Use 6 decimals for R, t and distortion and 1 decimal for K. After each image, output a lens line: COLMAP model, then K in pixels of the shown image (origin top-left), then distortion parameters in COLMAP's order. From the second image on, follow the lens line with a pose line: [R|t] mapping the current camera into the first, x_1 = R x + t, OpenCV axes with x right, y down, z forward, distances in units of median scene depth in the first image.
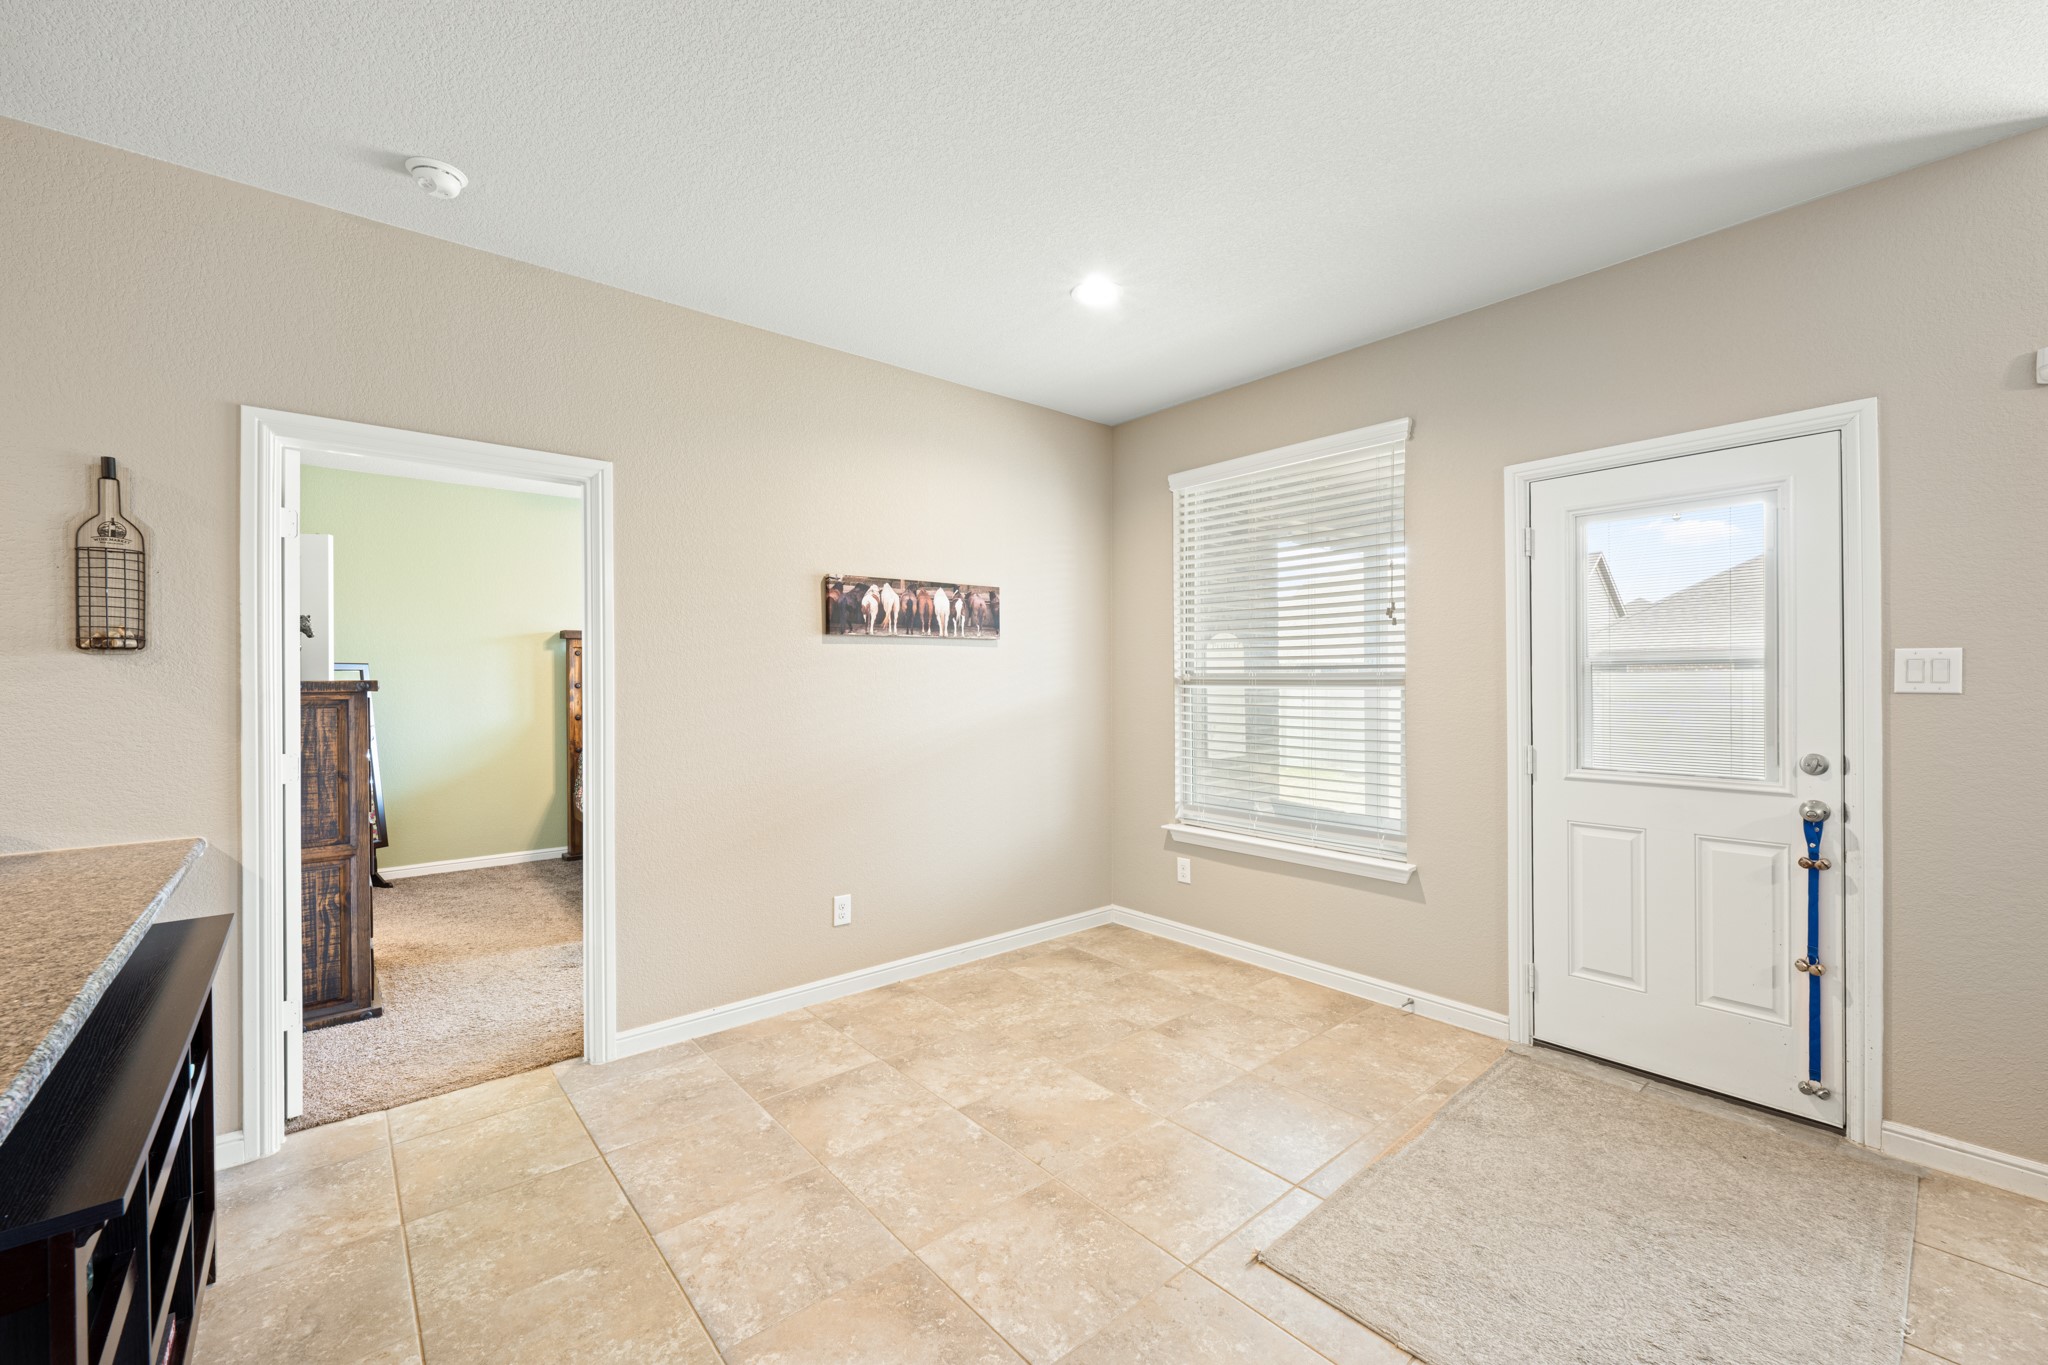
lens RADIAL K [[824.6, 0, 1024.4], [0, 824.6, 681.4], [0, 0, 1]] dist [-0.001517, -0.000338]
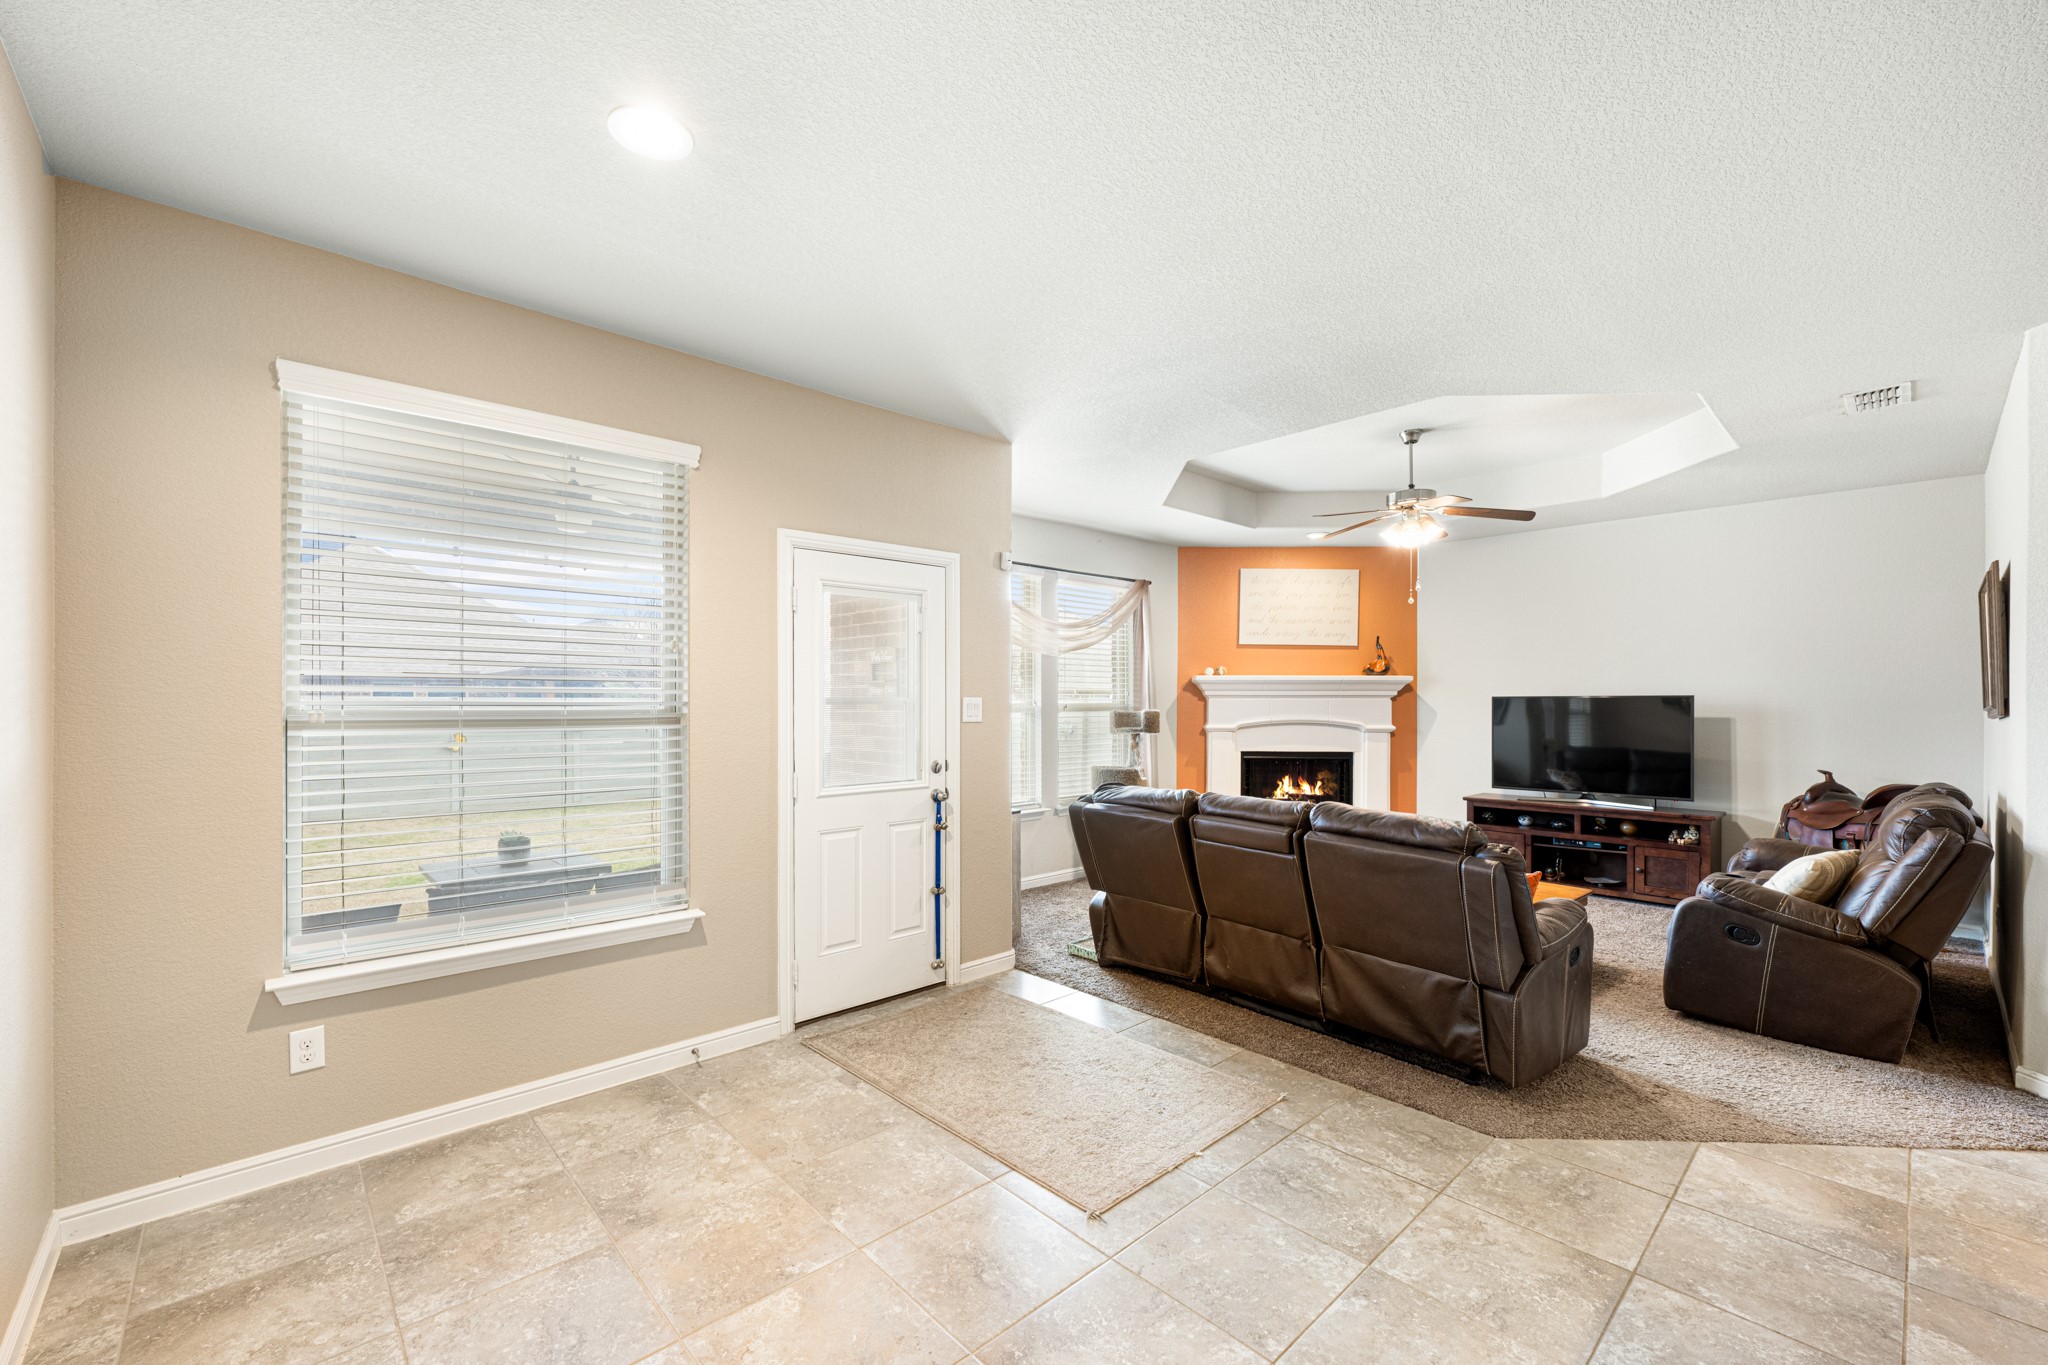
lens RADIAL K [[824.6, 0, 1017.9], [0, 824.6, 697.9], [0, 0, 1]] dist [-0.001517, -0.000338]
pose [[-0.029358, 0.006307, 0.999549, -0.553666], [0.000063, 0.999980, -0.006308, -0.021269], [-0.999569, -0.000122, -0.029358, 0.706314]]
